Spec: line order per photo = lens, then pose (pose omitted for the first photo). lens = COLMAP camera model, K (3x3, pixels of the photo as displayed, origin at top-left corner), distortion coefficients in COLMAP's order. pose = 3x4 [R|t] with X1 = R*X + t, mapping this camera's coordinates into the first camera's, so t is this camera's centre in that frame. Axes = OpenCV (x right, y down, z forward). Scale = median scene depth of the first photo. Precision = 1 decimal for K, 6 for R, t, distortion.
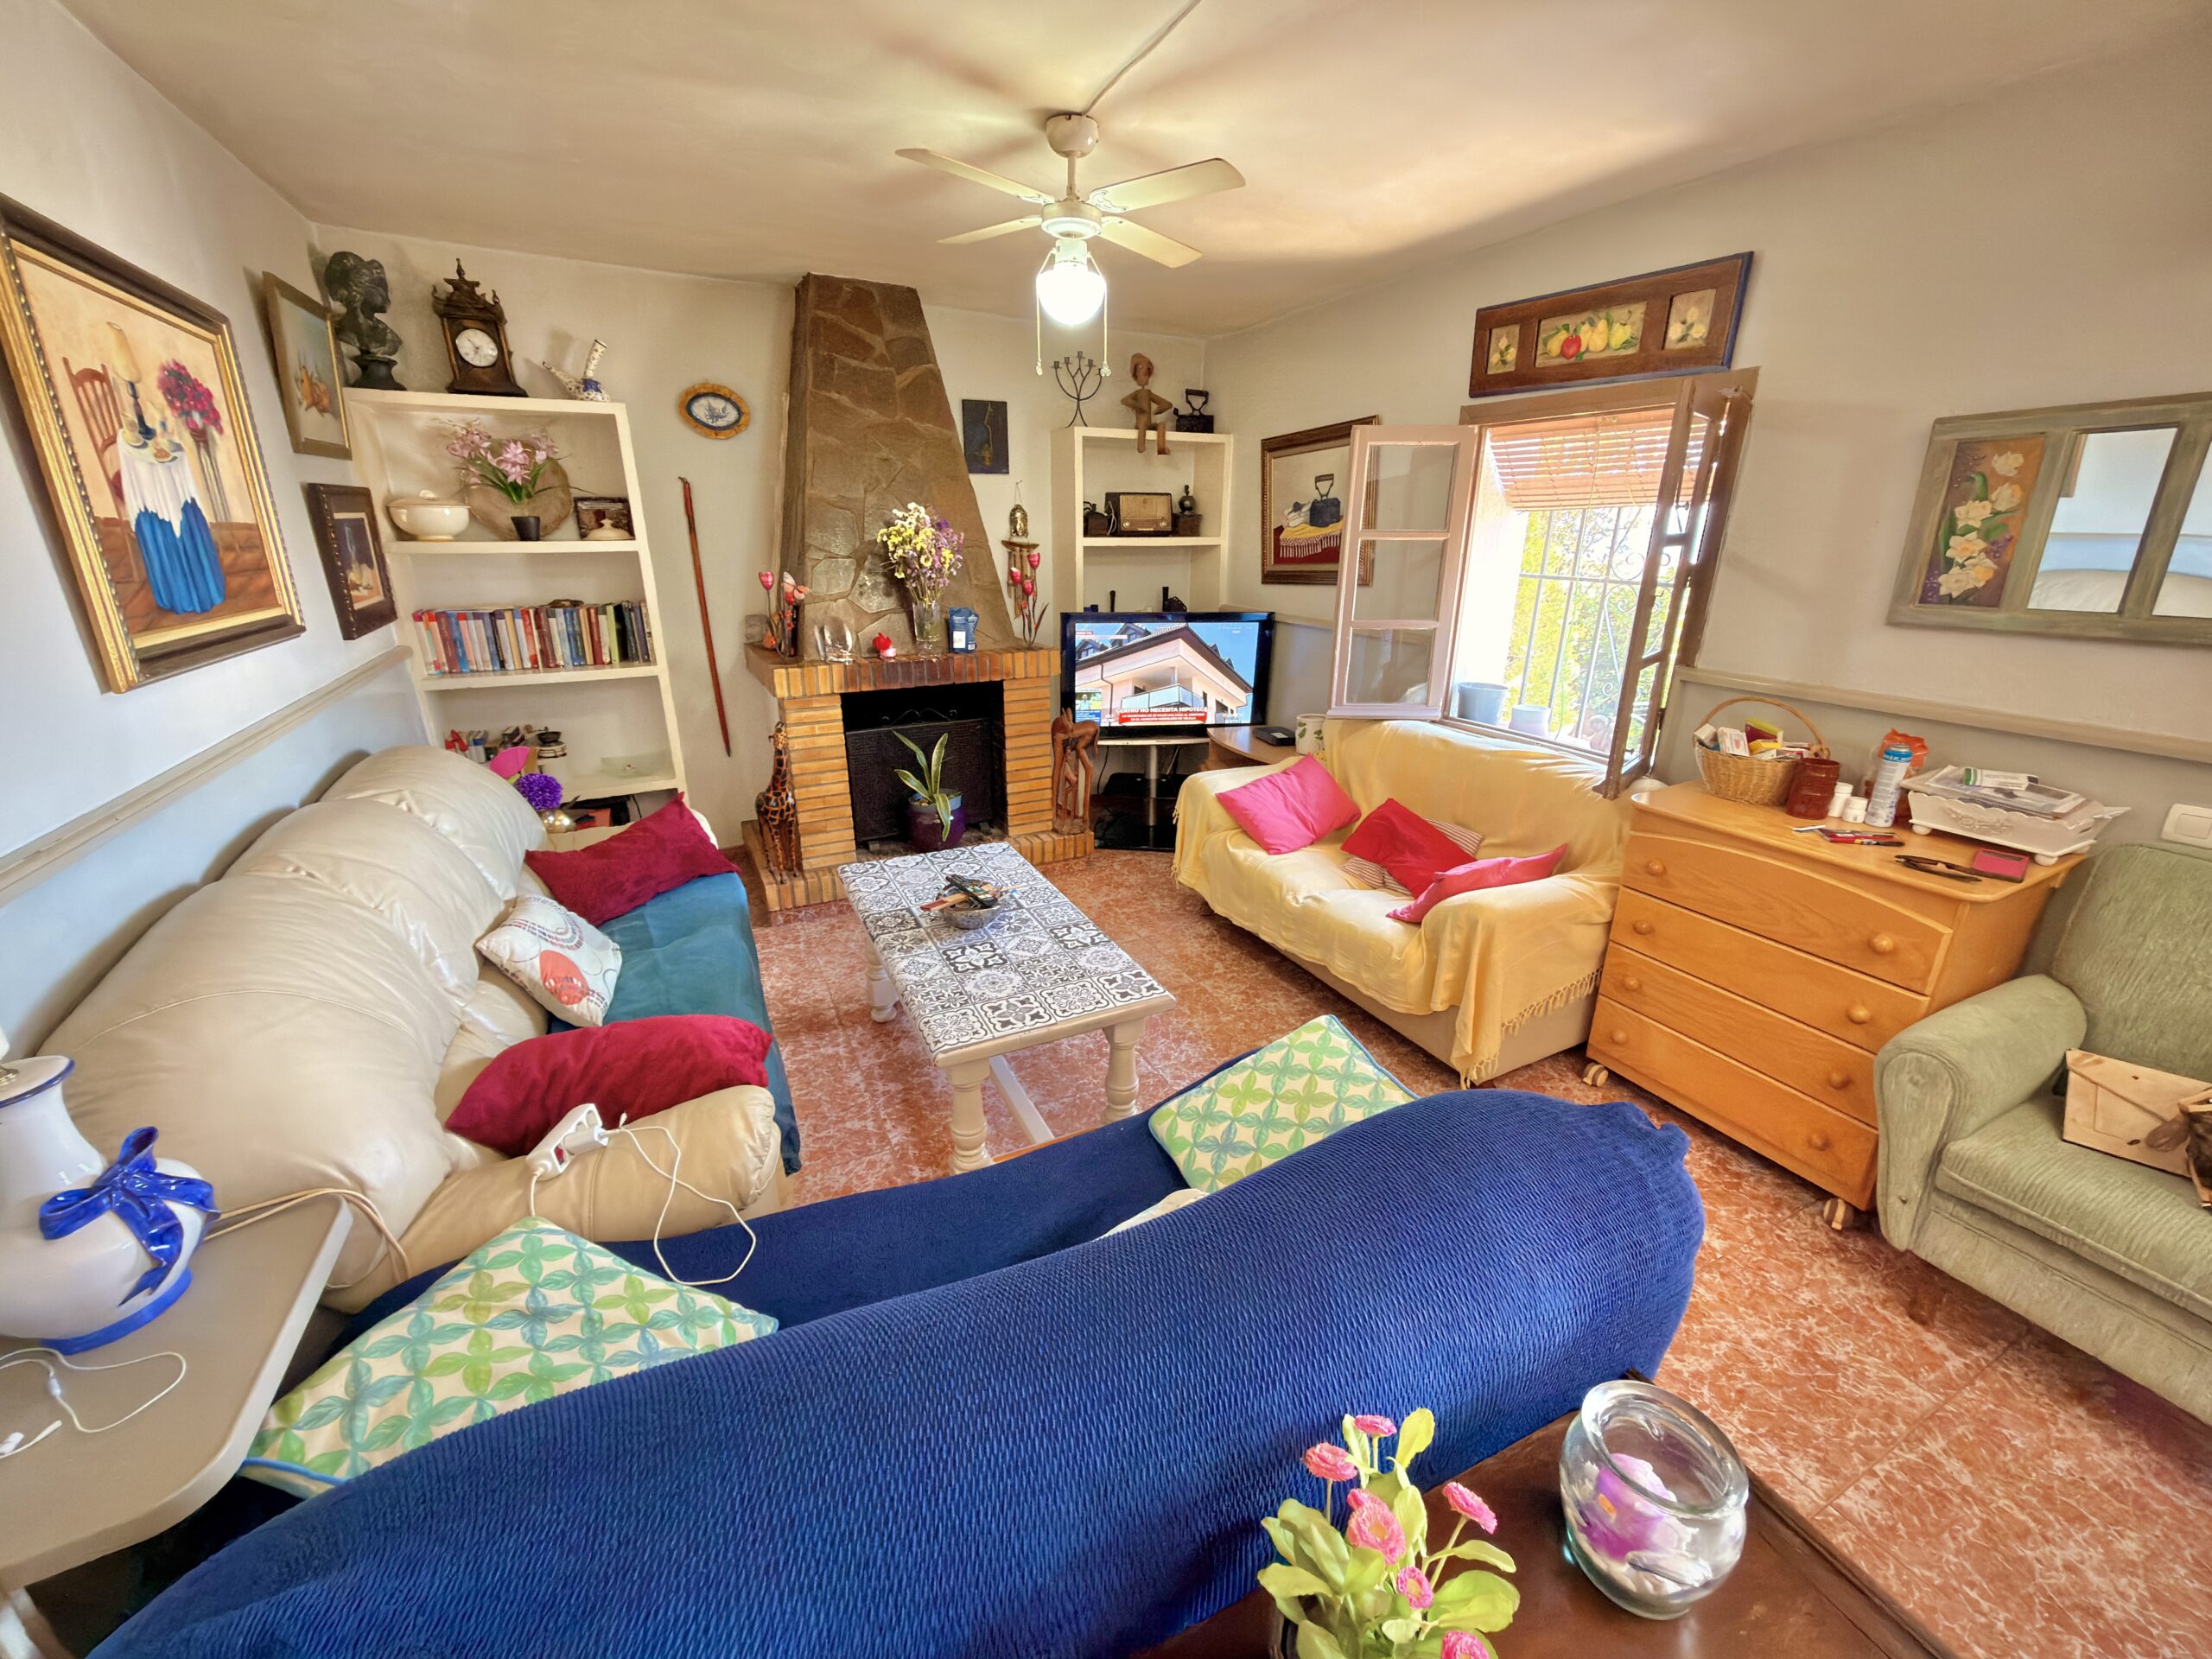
lens RADIAL K [[880.2, 0, 1102.8], [0, 880.2, 829.3], [0, 0, 1]] dist [0.001192, -0.000192]
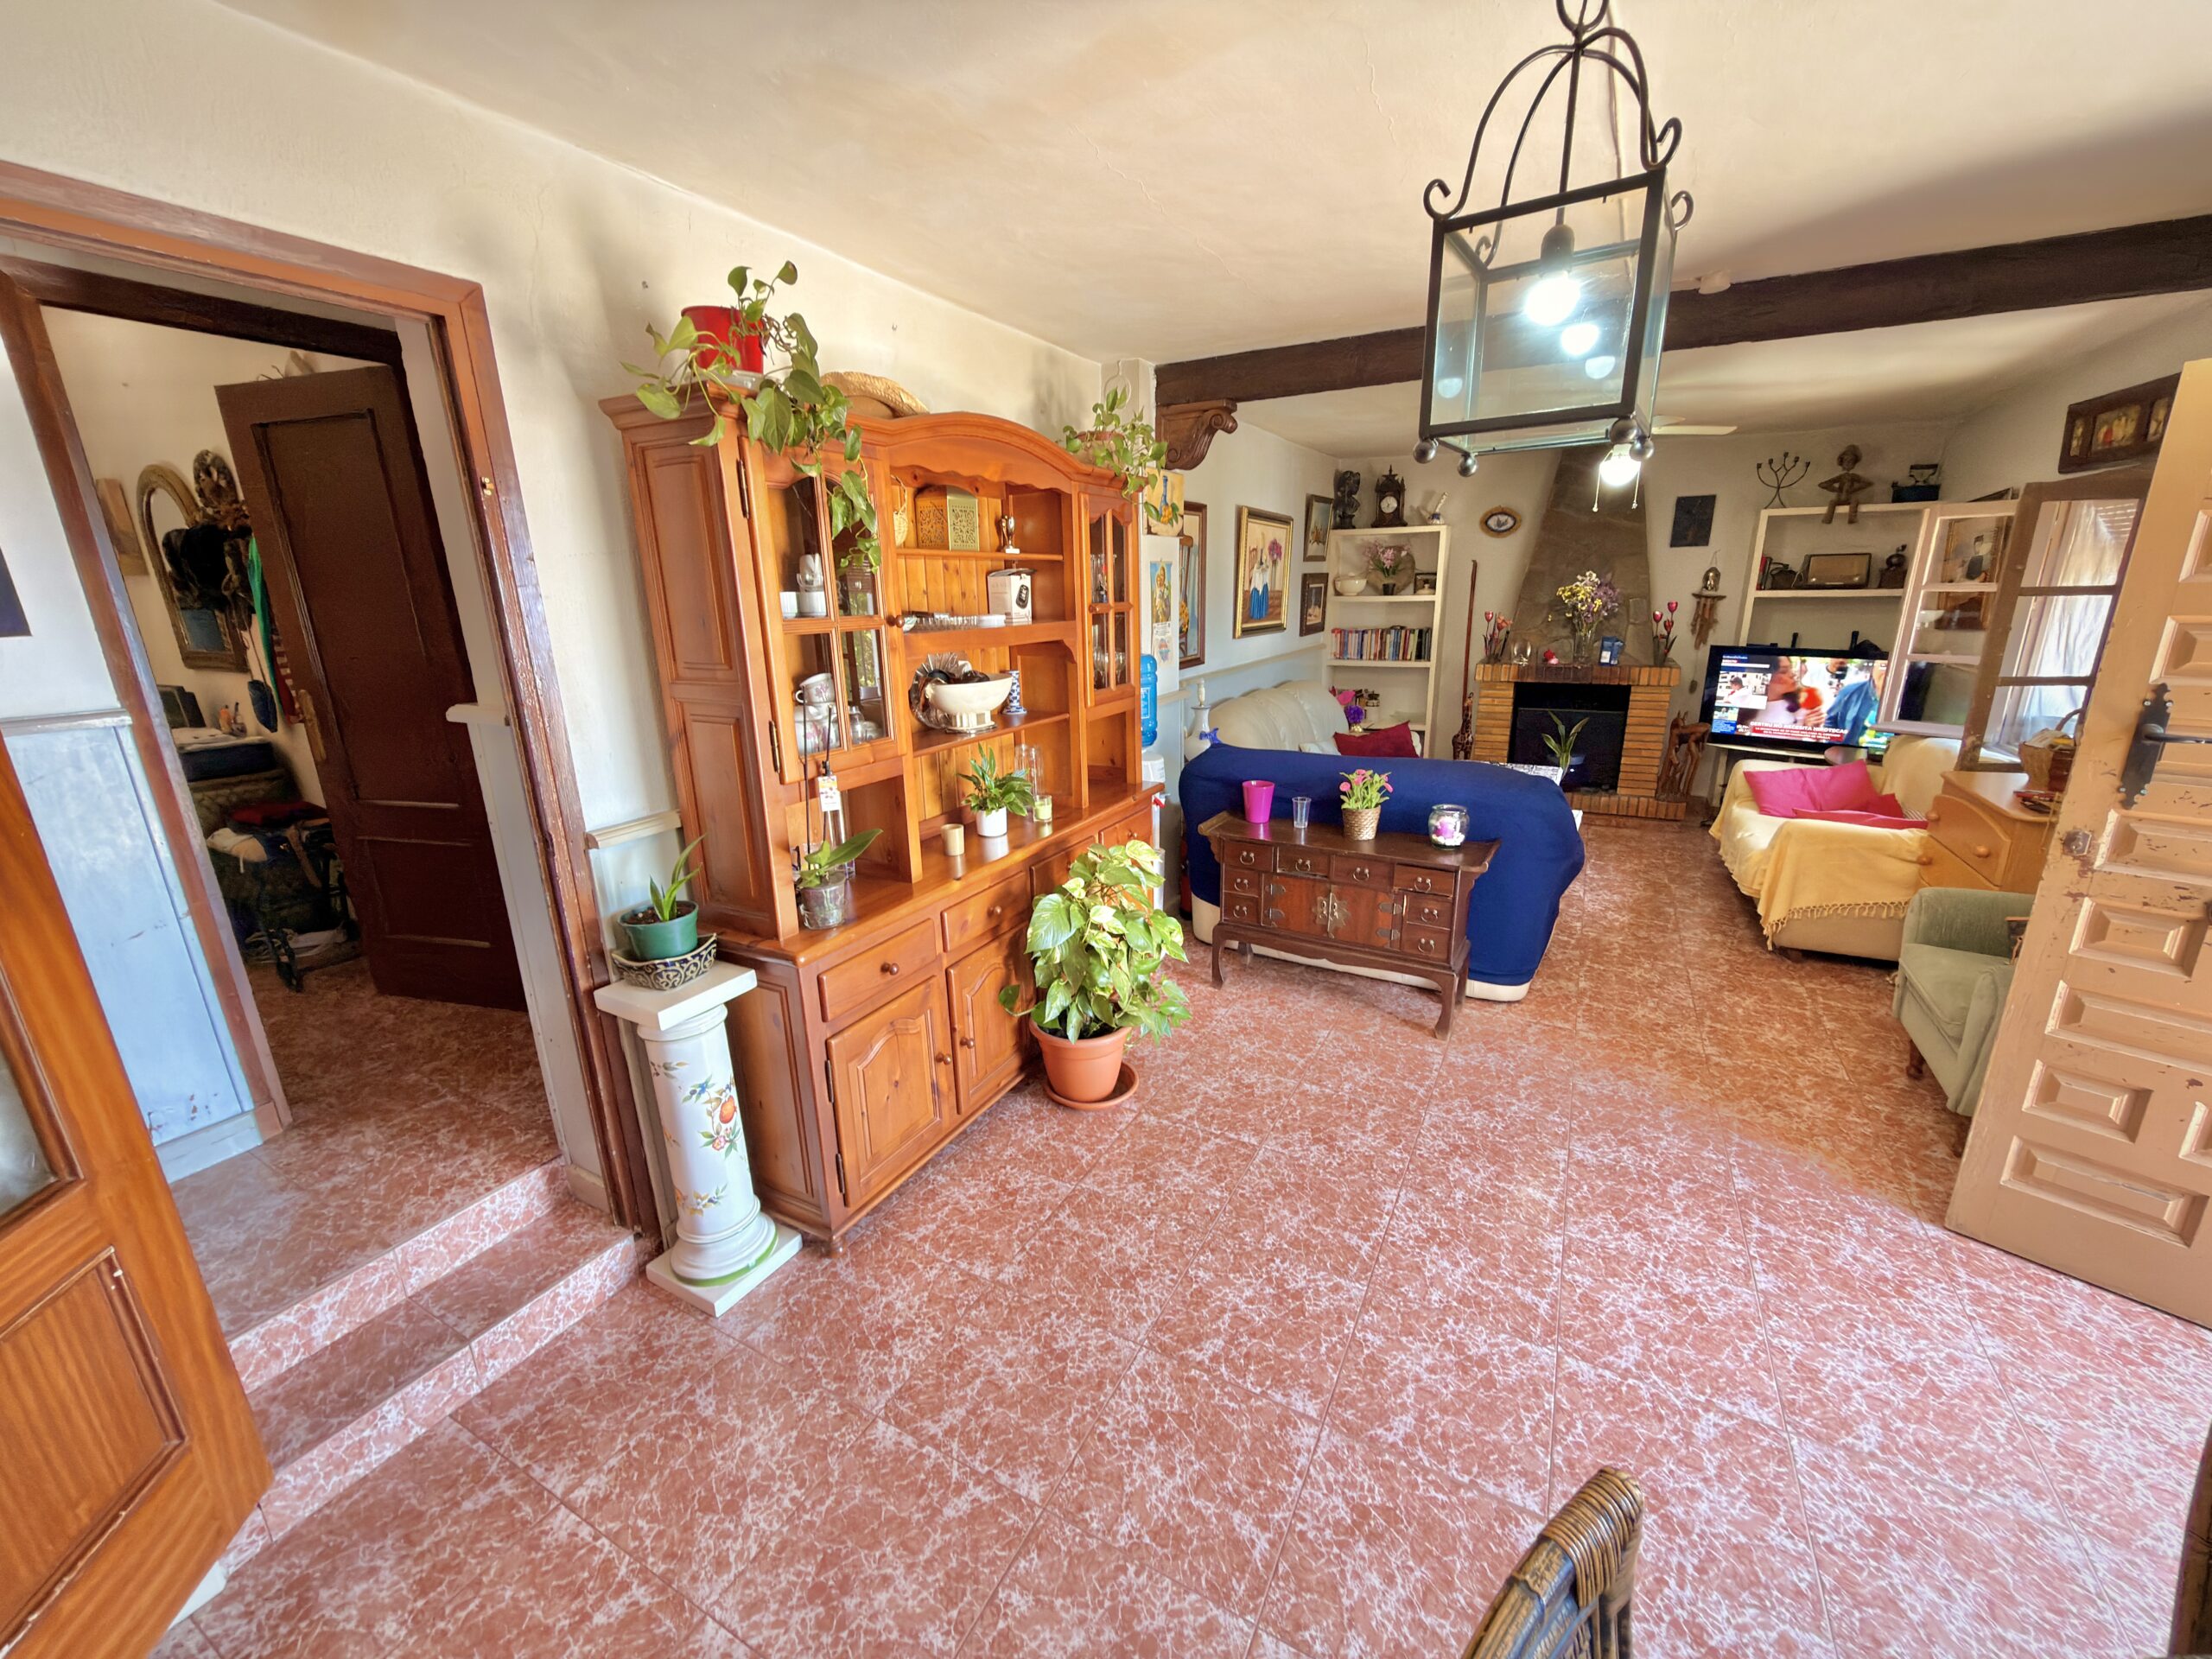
lens RADIAL K [[880.2, 0, 1105.6], [0, 880.2, 834.5], [0, 0, 1]] dist [0.001192, -0.000192]
pose [[0.570359, 0.211039, -0.793822, 0.673350], [-0.250573, 0.965068, 0.076529, 0.200666], [0.782243, 0.155261, 0.603316, -0.613682]]
